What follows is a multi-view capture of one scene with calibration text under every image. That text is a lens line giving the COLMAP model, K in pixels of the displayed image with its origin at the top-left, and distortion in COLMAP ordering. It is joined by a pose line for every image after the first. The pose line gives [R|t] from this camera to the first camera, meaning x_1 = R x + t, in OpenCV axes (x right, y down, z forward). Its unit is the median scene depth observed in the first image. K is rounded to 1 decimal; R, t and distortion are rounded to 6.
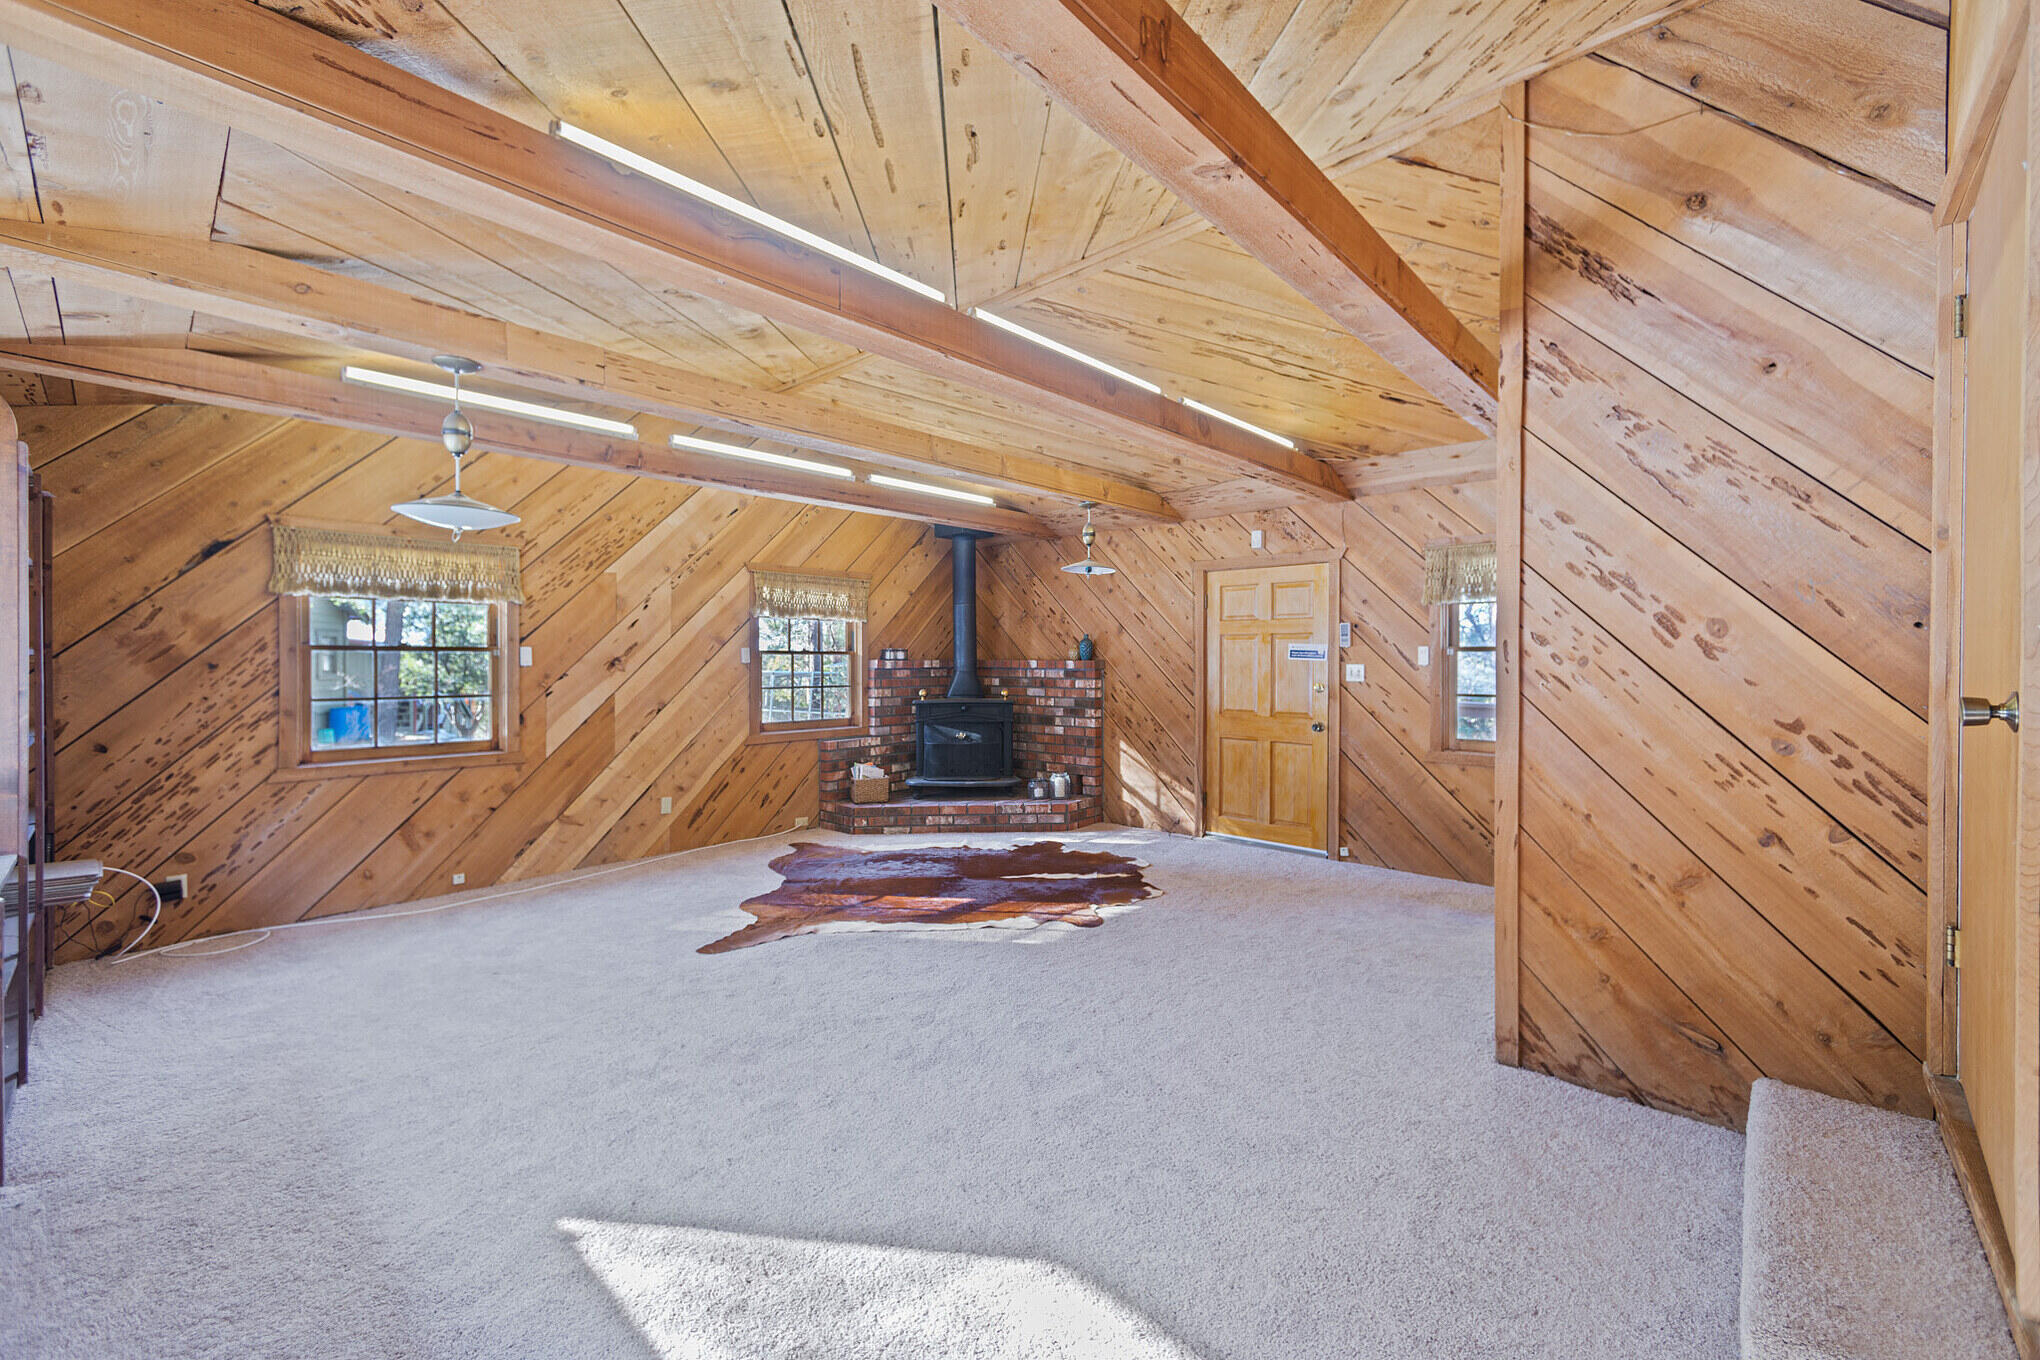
lens RADIAL K [[812.9, 0, 1027.1], [0, 812.9, 670.3], [0, 0, 1]] dist [0.004813, 0.000425]
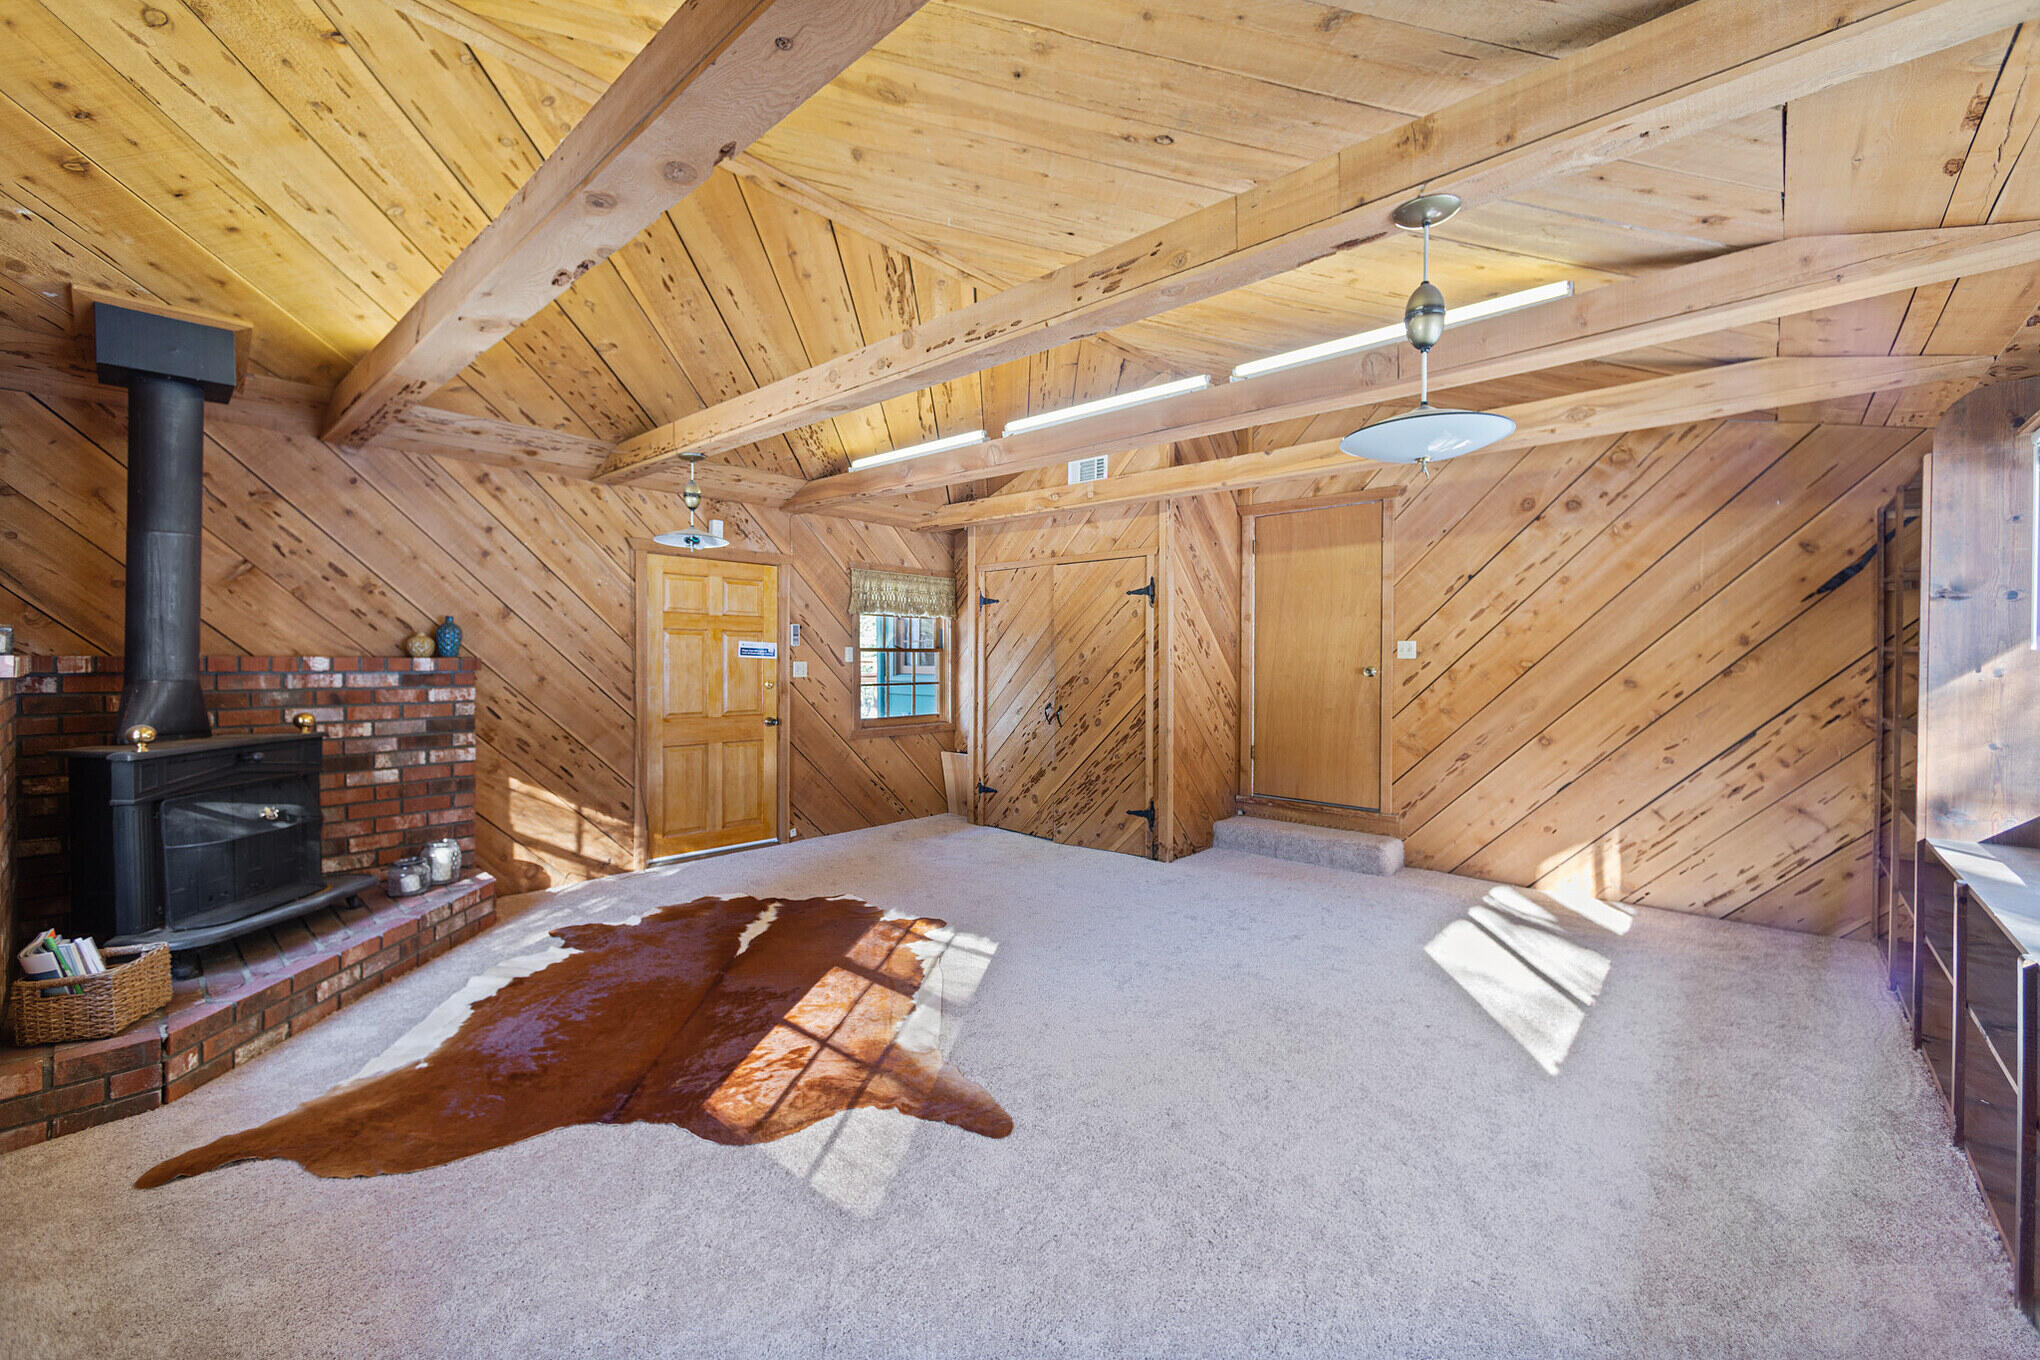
lens RADIAL K [[817.3, 0, 1018.6], [0, 817.3, 667.4], [0, 0, 1]] dist [0.004063, 0.000790]
pose [[-0.001636, -0.010656, 0.999942, -0.693794], [0.010724, 0.999886, 0.010673, -0.007780], [-0.999941, 0.010741, -0.001521, 0.680728]]
